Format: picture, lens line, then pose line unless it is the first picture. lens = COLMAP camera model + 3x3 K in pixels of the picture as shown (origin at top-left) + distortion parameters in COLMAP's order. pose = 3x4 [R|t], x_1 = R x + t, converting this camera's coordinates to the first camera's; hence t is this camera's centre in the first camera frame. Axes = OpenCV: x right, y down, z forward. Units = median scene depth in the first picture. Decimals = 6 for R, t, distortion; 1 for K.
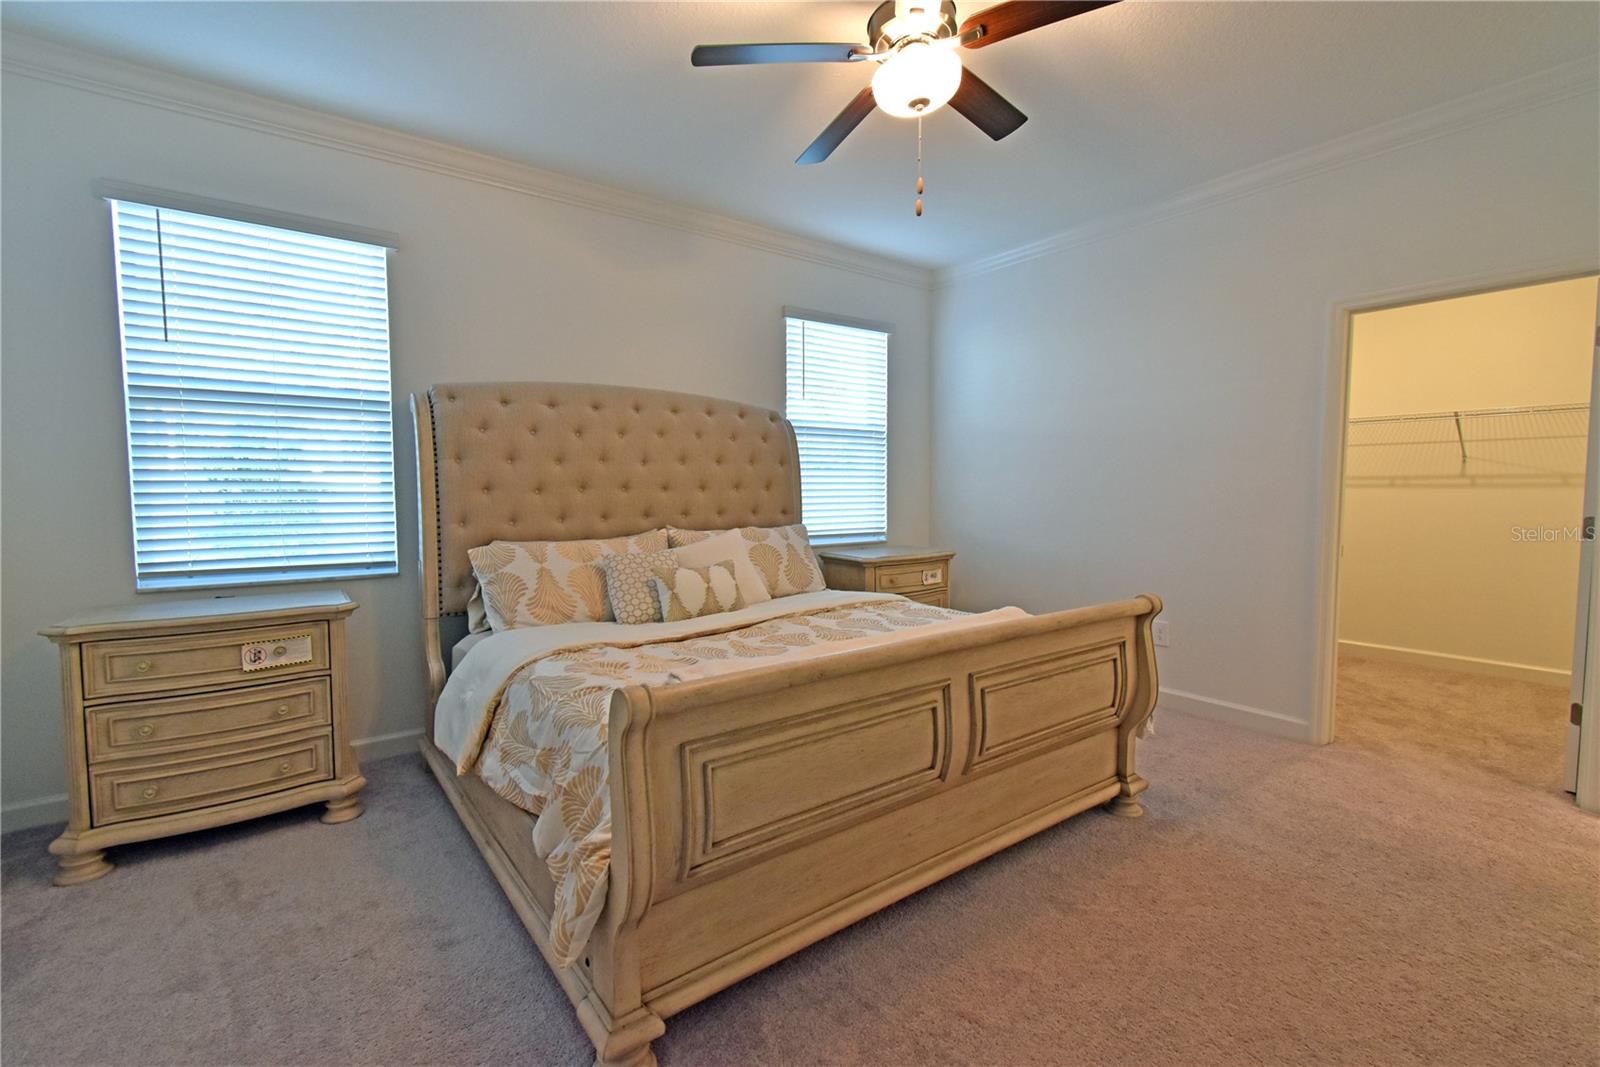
lens RADIAL K [[706.1, 0, 805.1], [0, 706.1, 528.6], [0, 0, 1]] dist [0.013114, -0.005944]
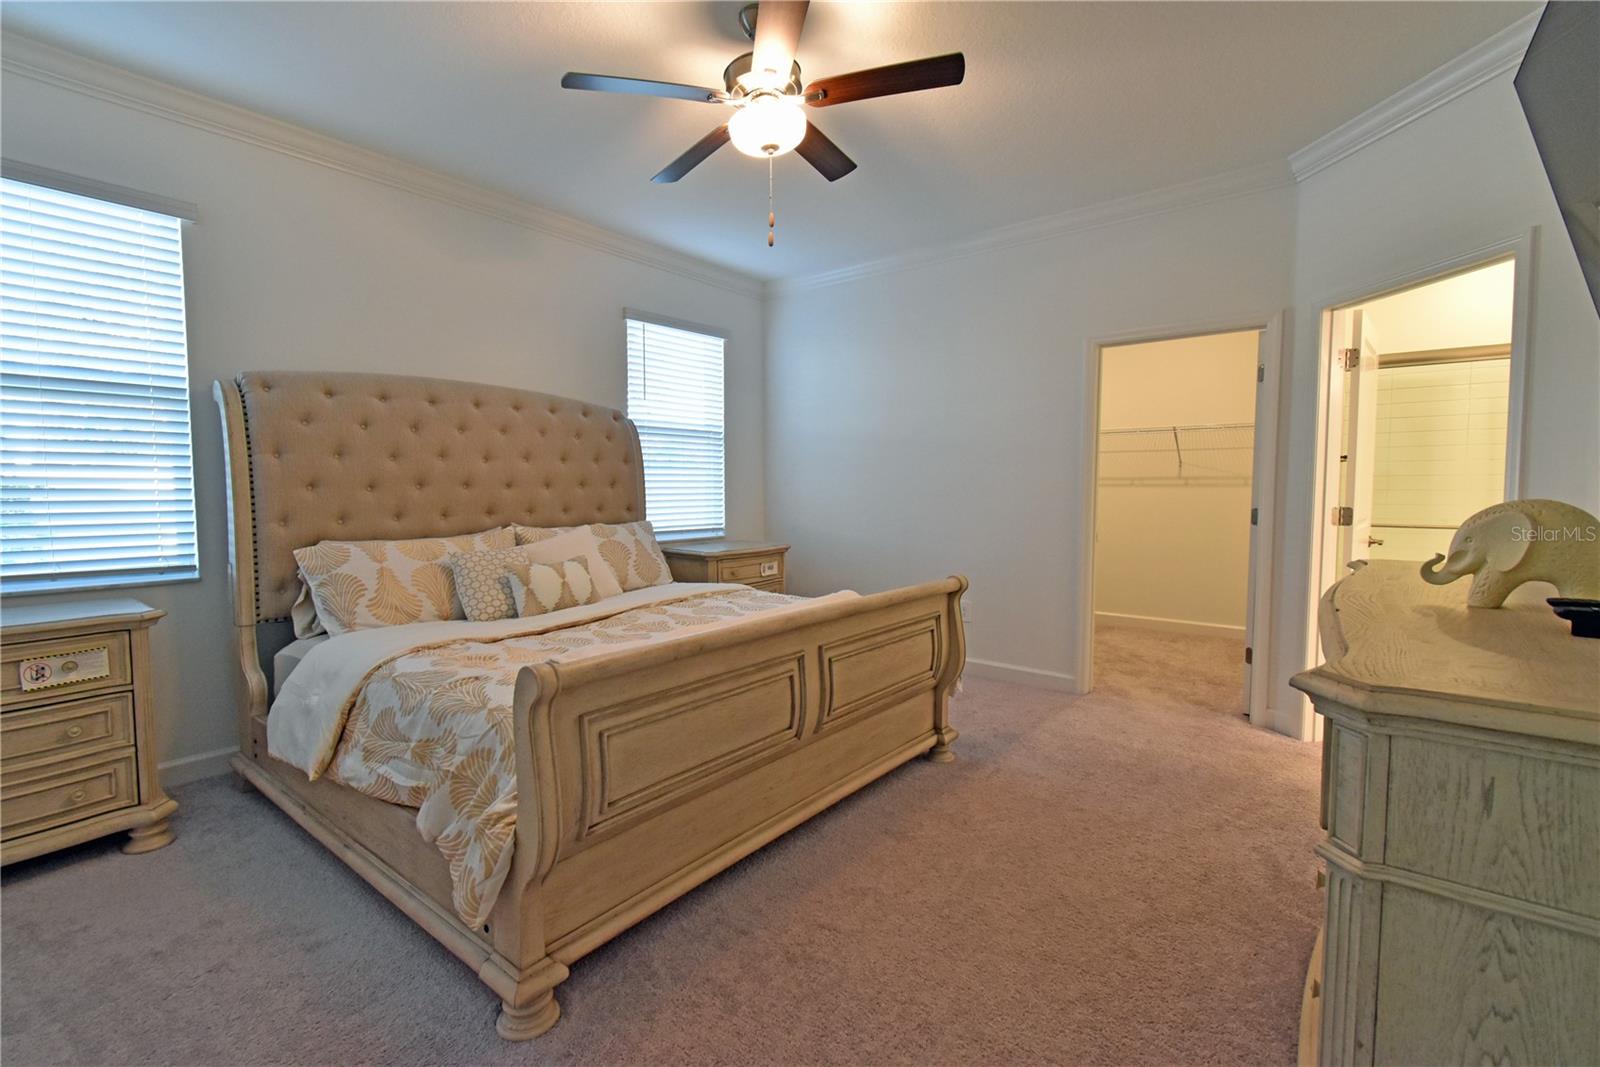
lens RADIAL K [[706.1, 0, 805.1], [0, 706.1, 528.6], [0, 0, 1]] dist [0.013114, -0.005944]
pose [[0.968300, -0.012688, 0.249467, -0.062002], [0.012118, 0.999919, 0.003820, 0.006598], [-0.249495, -0.000676, 0.968376, -0.094690]]
